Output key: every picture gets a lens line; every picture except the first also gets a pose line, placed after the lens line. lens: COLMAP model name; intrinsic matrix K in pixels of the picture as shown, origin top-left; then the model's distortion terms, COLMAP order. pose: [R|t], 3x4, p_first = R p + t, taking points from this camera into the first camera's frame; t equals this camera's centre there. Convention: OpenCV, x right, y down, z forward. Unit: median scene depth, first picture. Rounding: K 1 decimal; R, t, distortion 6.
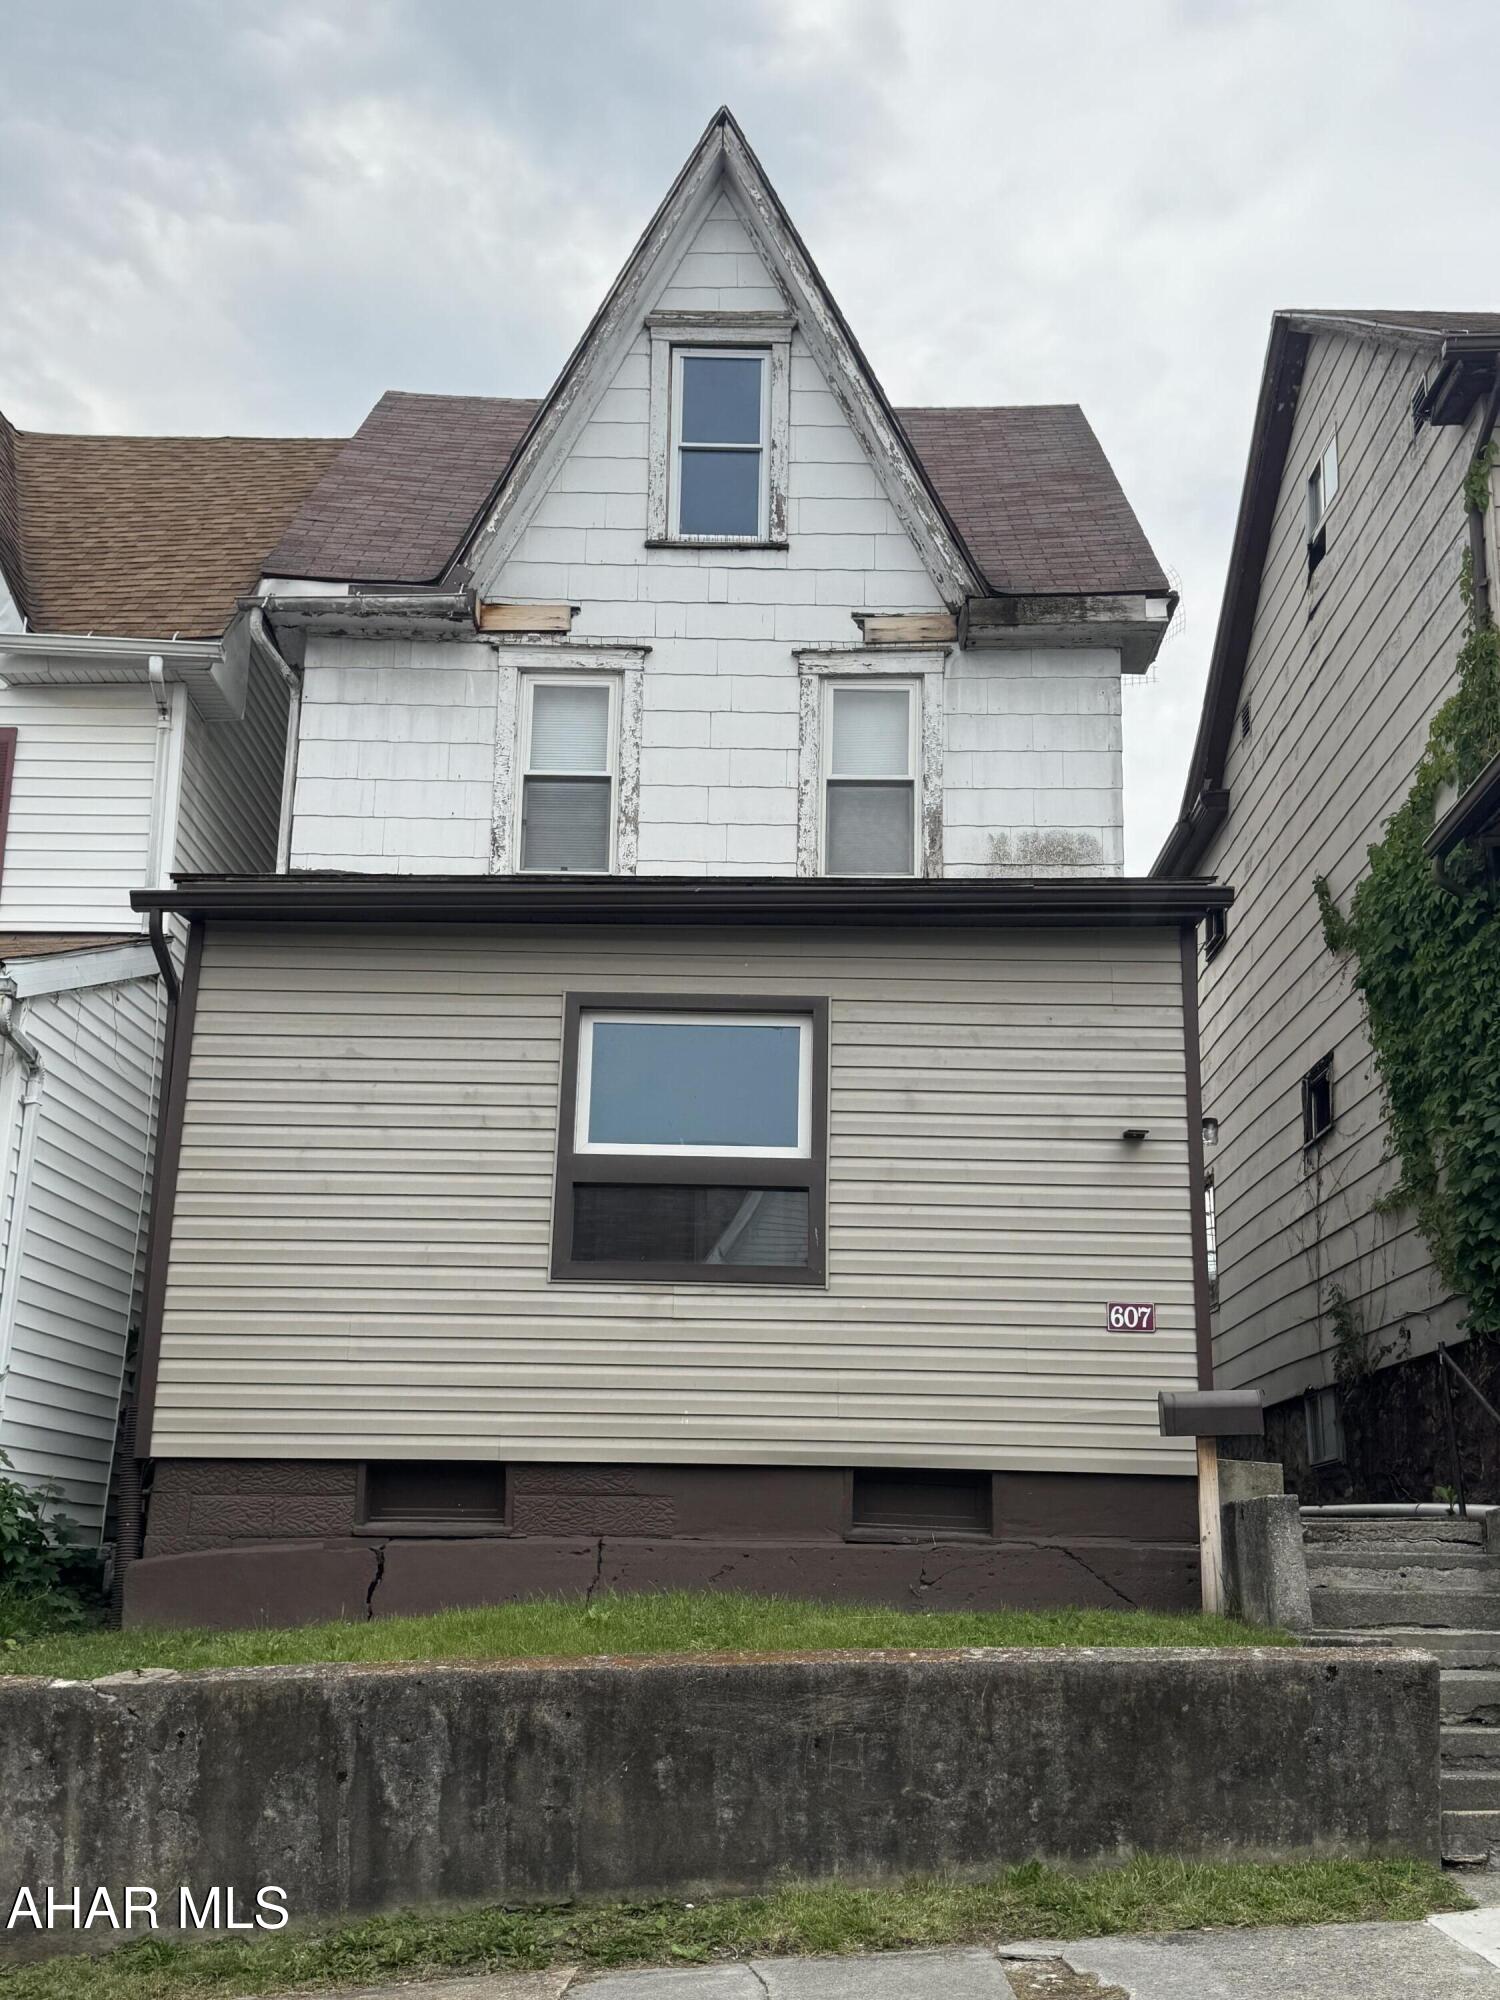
lens RADIAL K [[2208.6, 0, 749.0], [0, 2208.6, 1000.3], [0, 0, 1]] dist [0.120311, 0.000000]
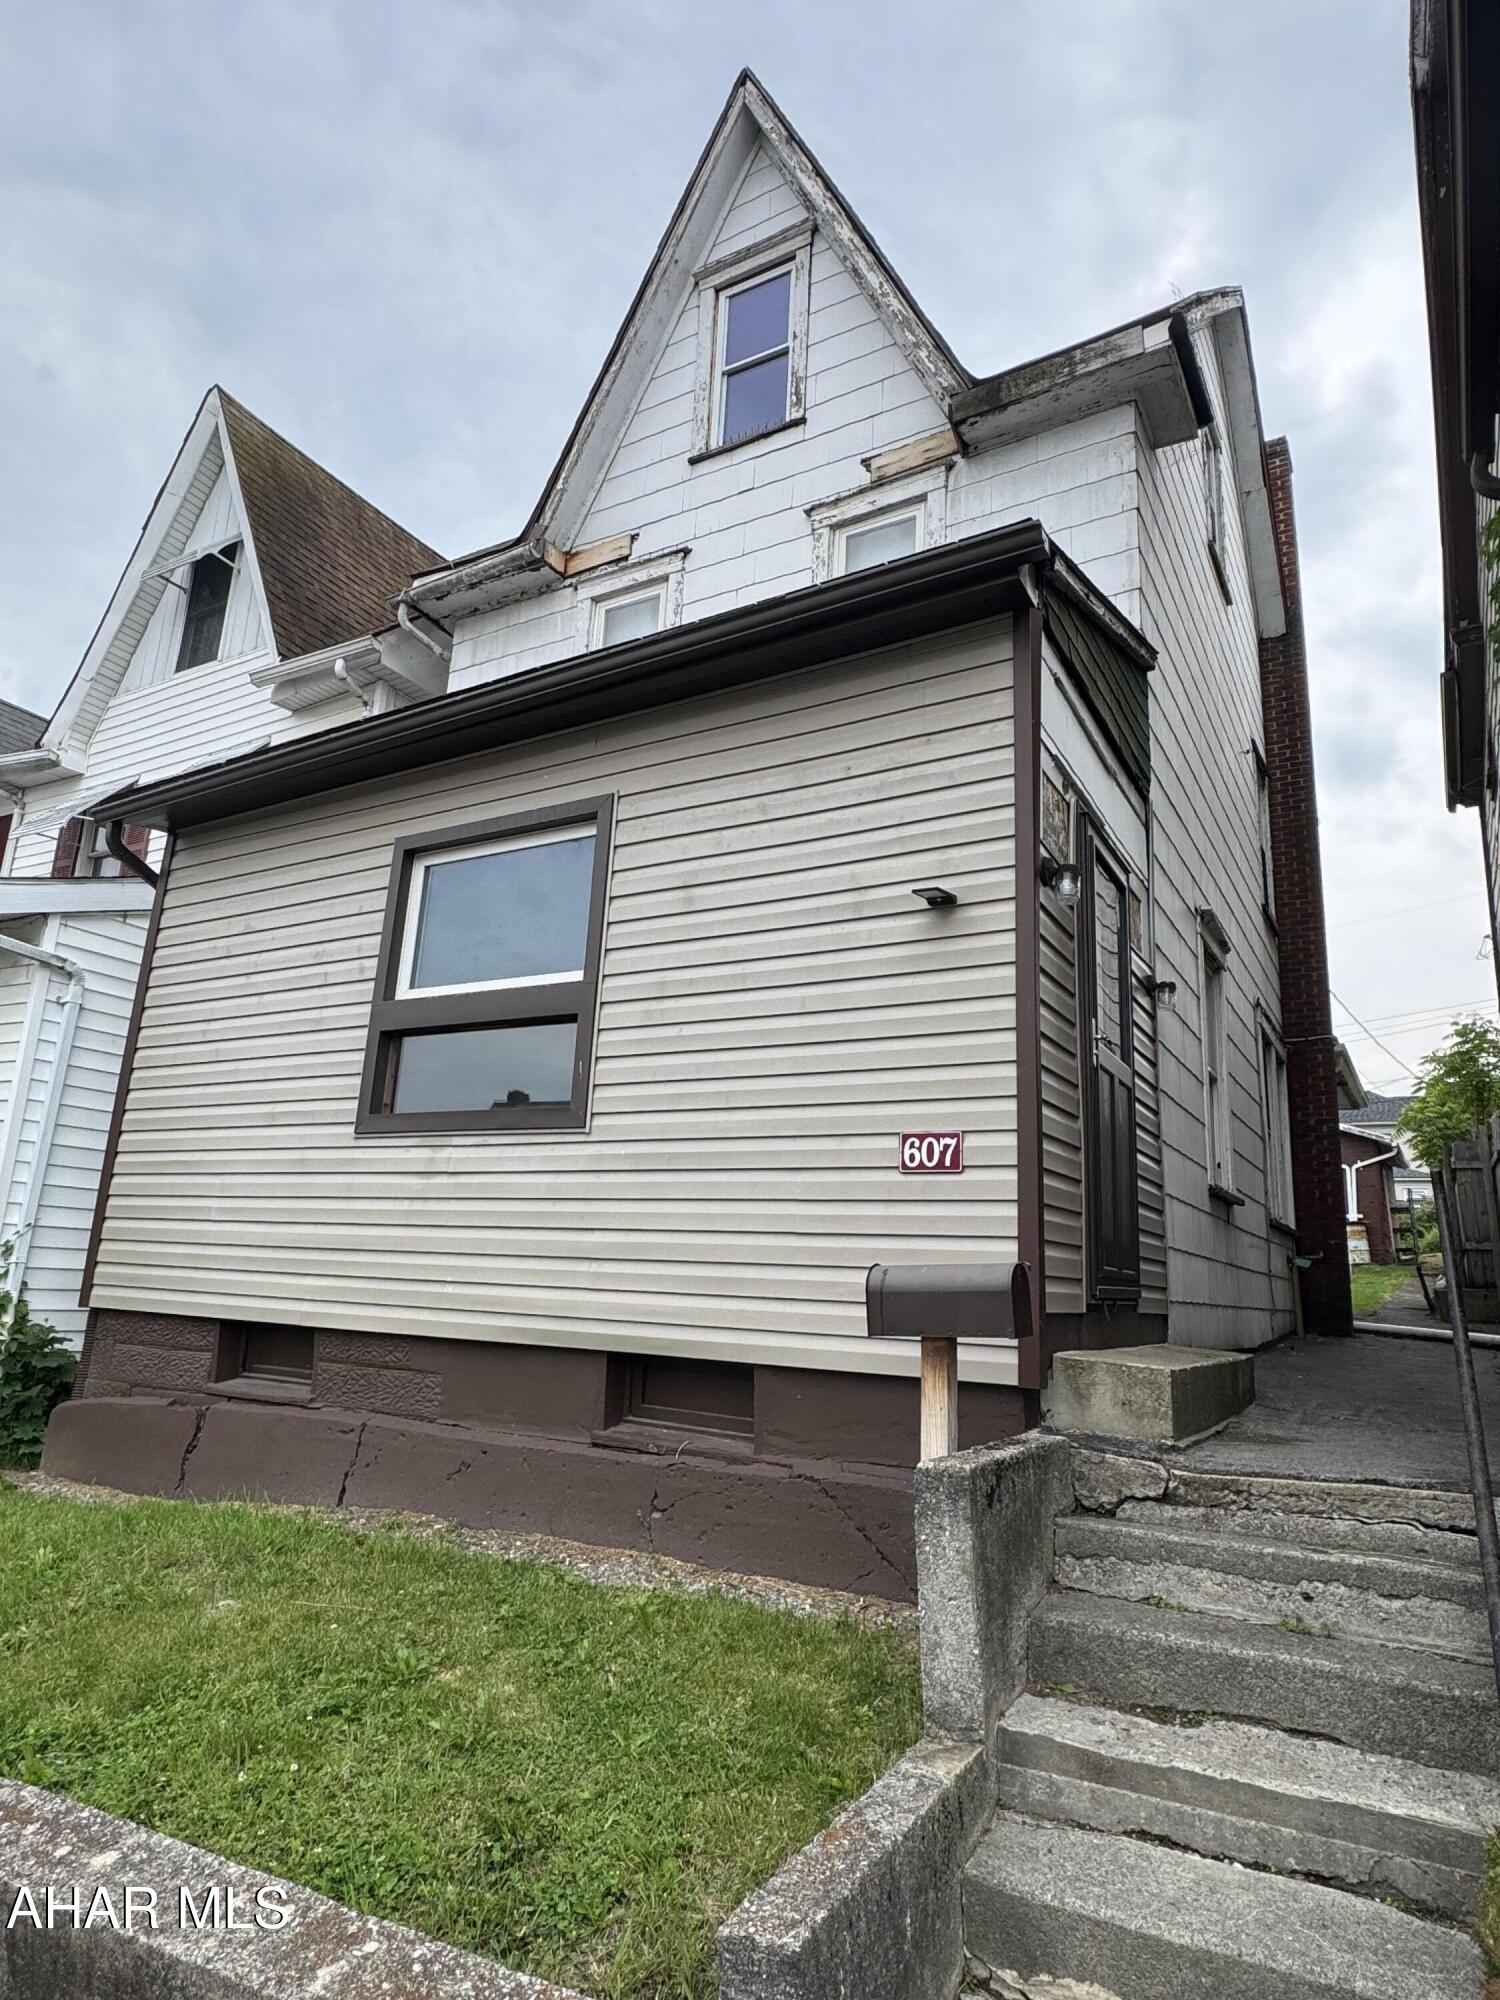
lens RADIAL K [[1177.6, 0, 752.3], [0, 1177.6, 995.5], [0, 0, 1]] dist [-0.006234, 0.007474]
pose [[0.866314, -0.100036, -0.489379, 0.299622], [0.102202, 0.994512, -0.022372, 0.092362], [0.488932, -0.030635, 0.871784, 0.625293]]
